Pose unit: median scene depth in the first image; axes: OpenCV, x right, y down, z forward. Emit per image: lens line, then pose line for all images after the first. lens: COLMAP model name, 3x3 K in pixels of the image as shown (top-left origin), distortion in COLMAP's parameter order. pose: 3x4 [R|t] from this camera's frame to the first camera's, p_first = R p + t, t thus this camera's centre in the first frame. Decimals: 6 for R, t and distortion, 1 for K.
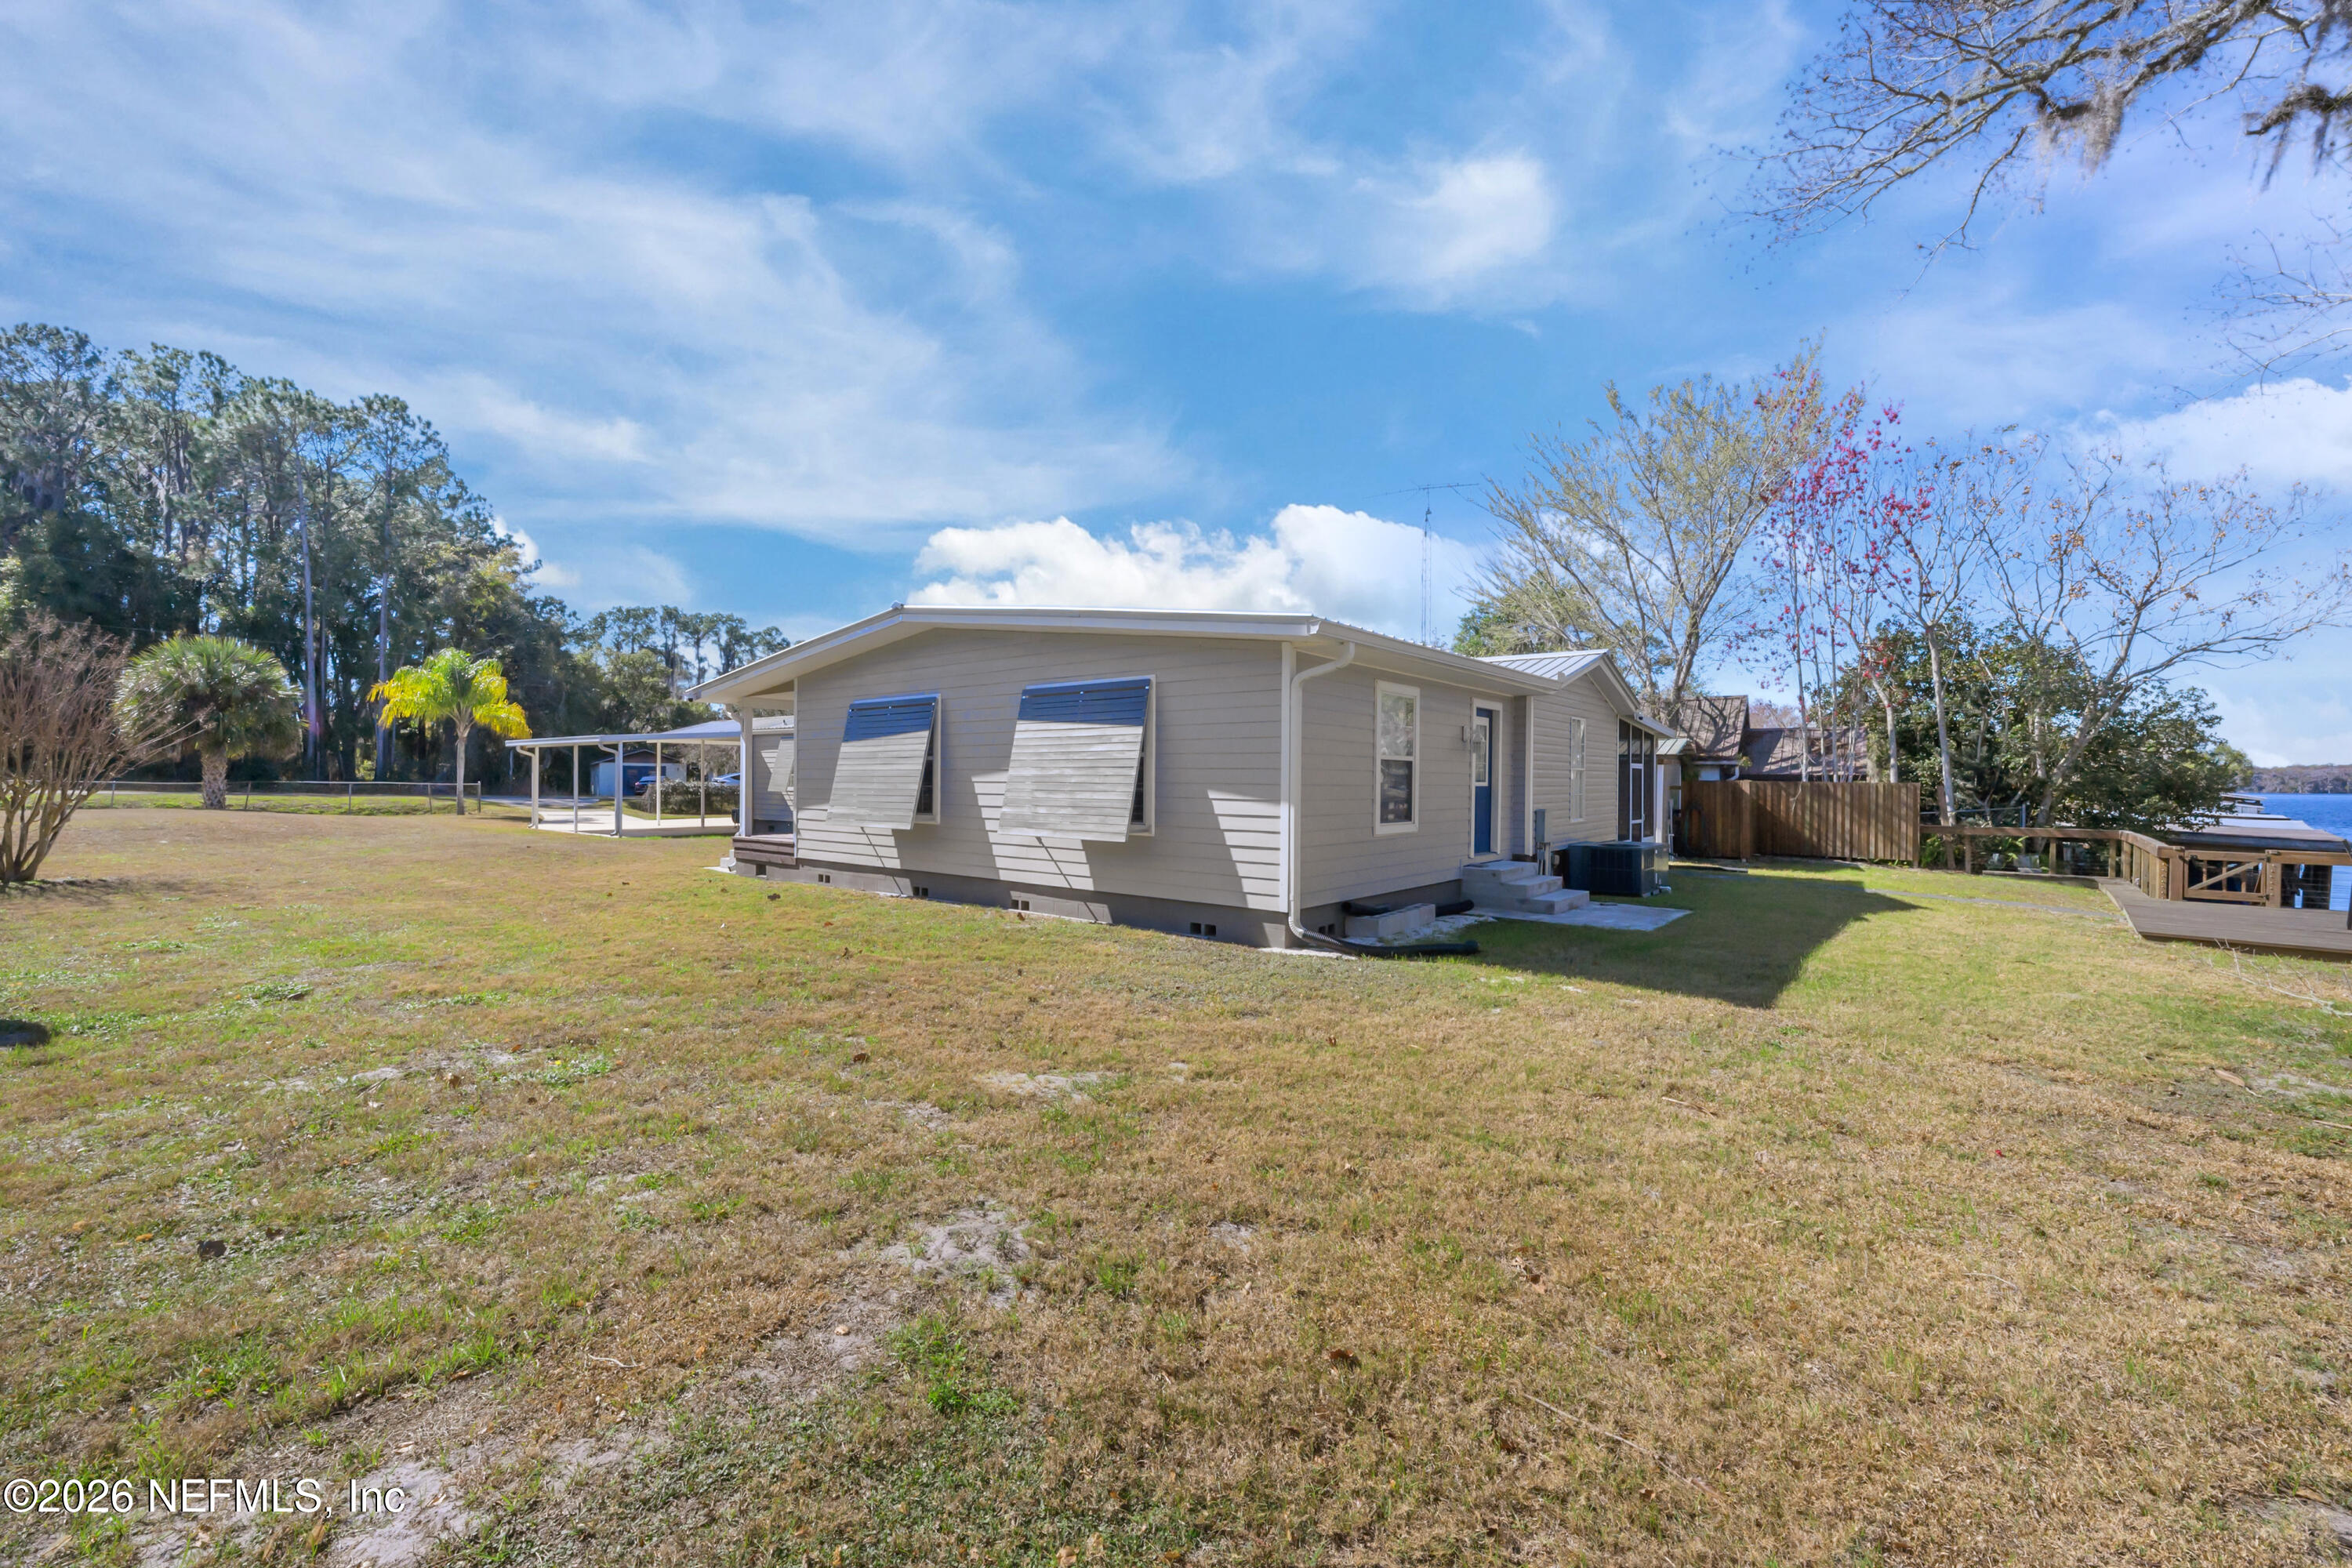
lens RADIAL K [[945.2, 0, 1176.0], [0, 945.2, 784.0], [0, 0, 1]] dist [-0.001496, -0.000222]
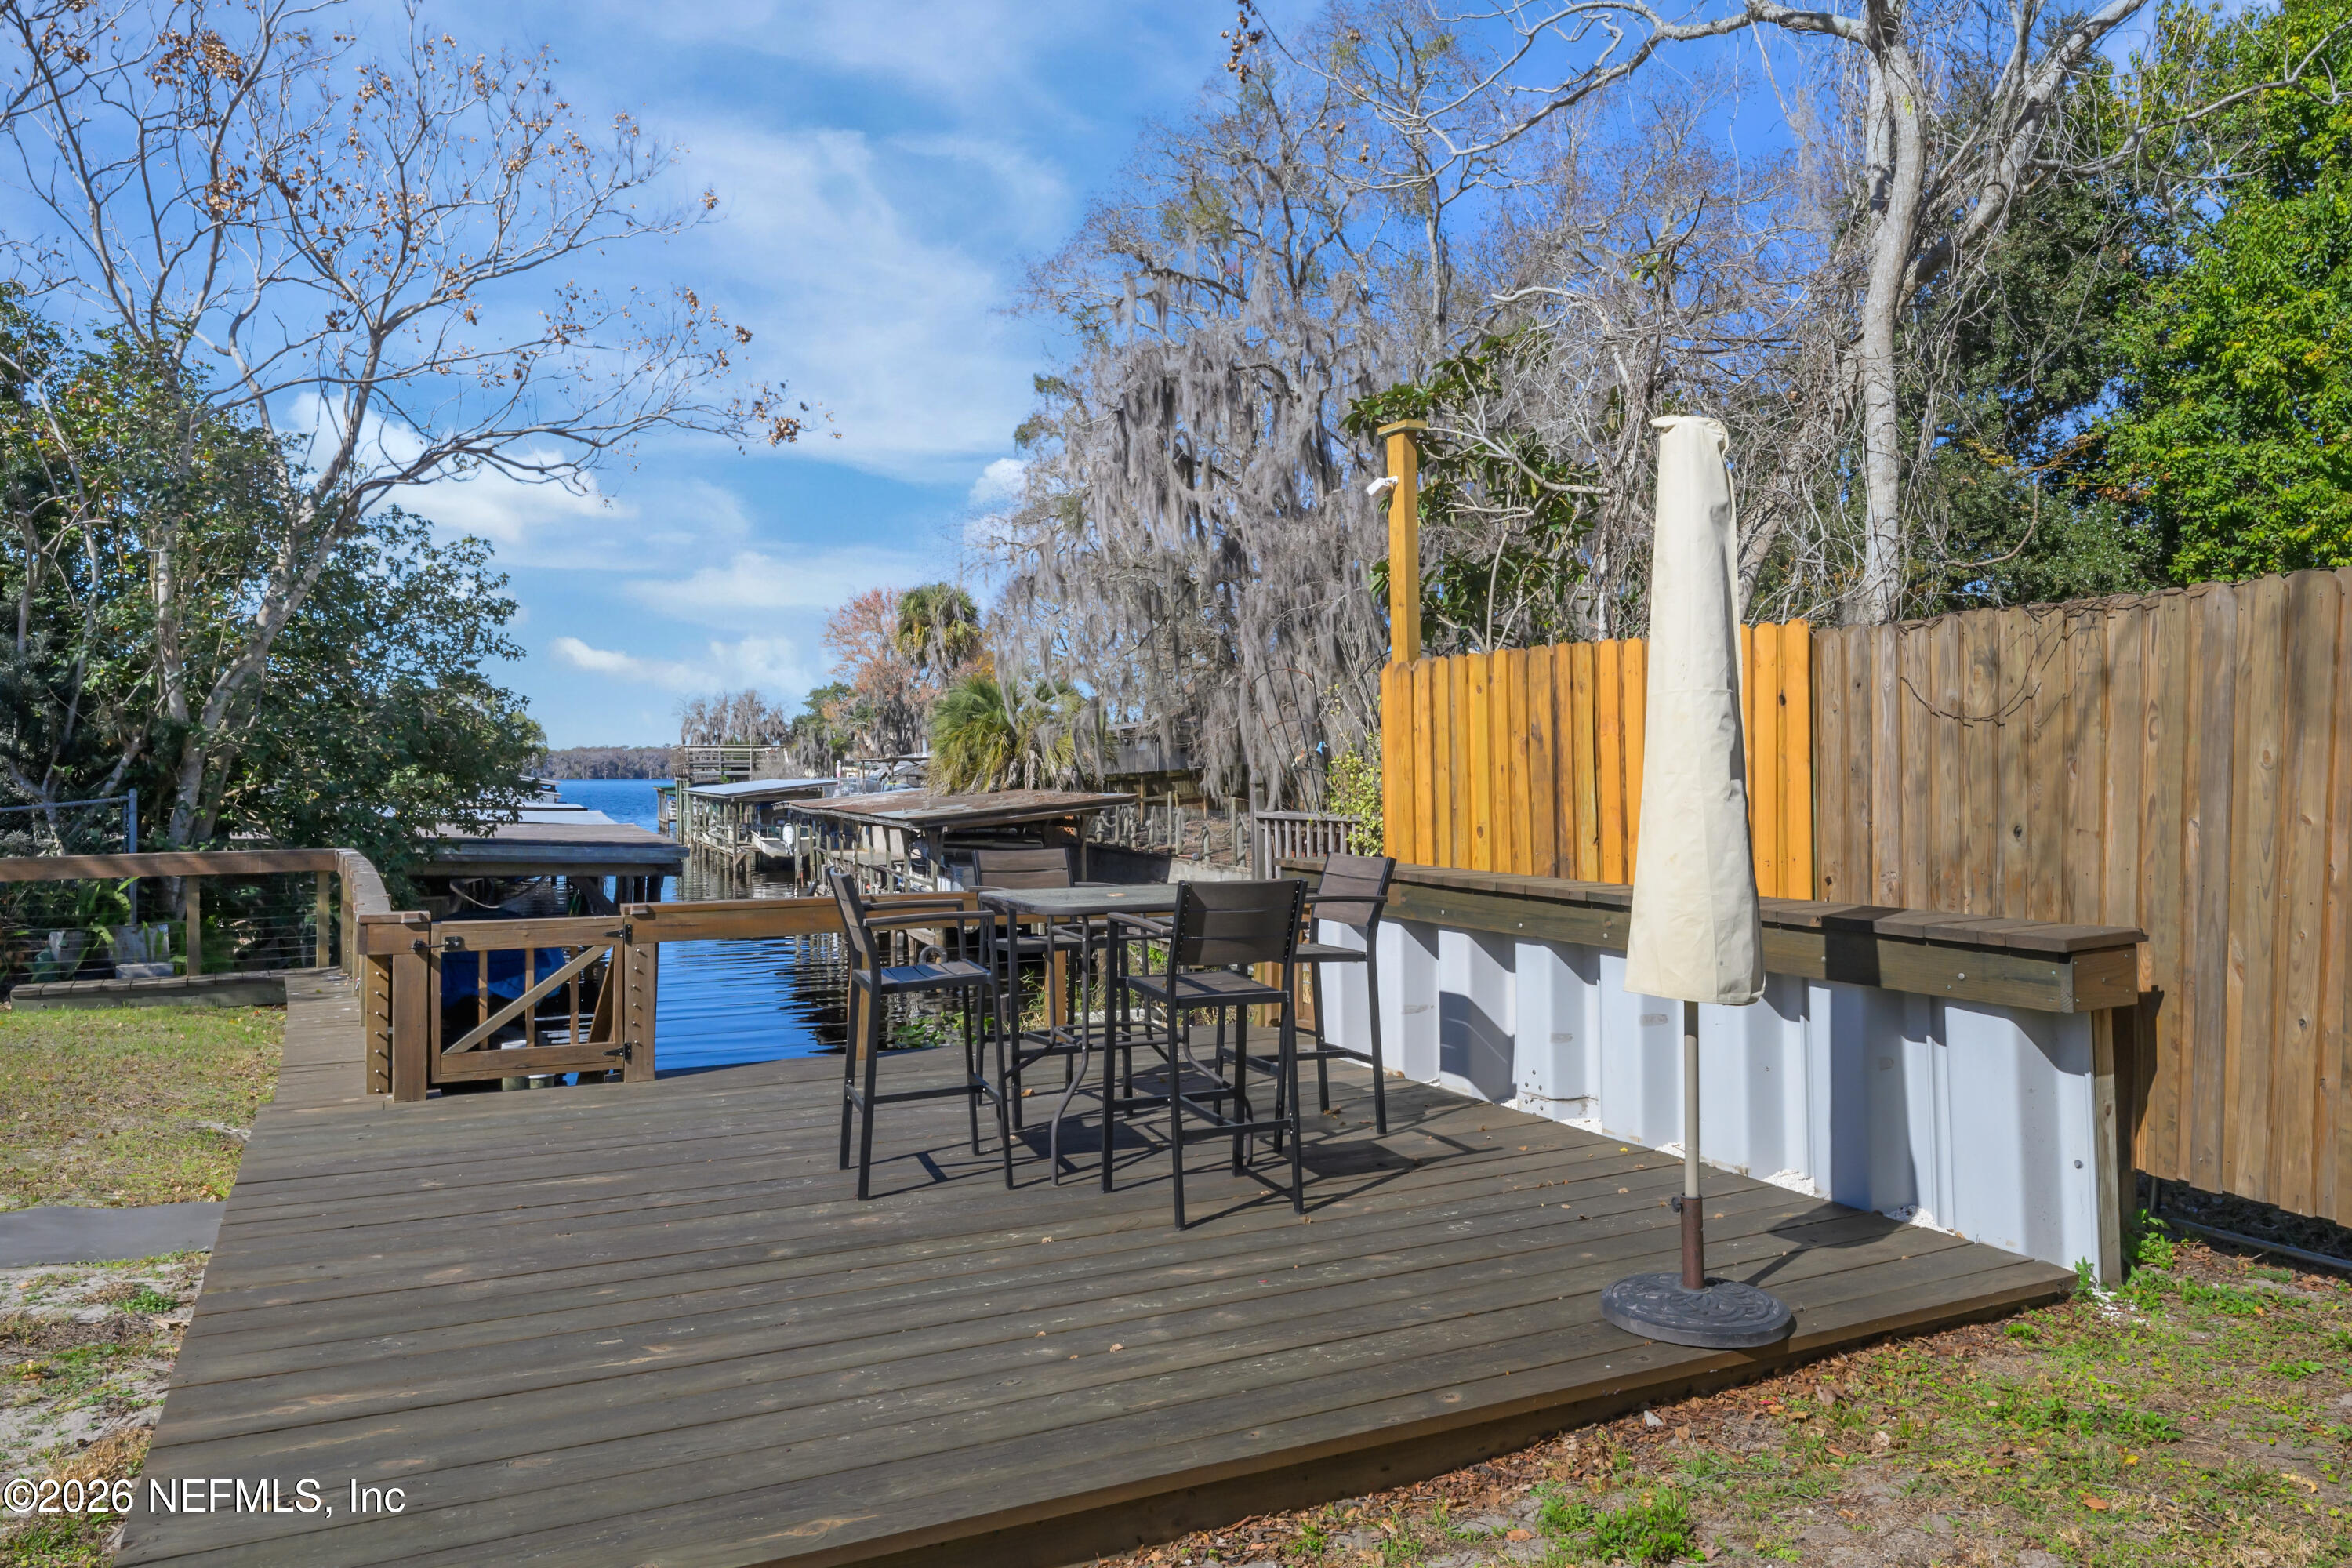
lens RADIAL K [[1692.7, 0, 1176.0], [0, 1692.7, 784.0], [0, 0, 1]] dist [-0.000717, 0.000137]
pose [[0.355818, -0.019047, 0.934361, 0.421439], [0.011943, 0.999803, 0.015833, 0.013775], [-0.934479, 0.005525, 0.355975, 0.380121]]
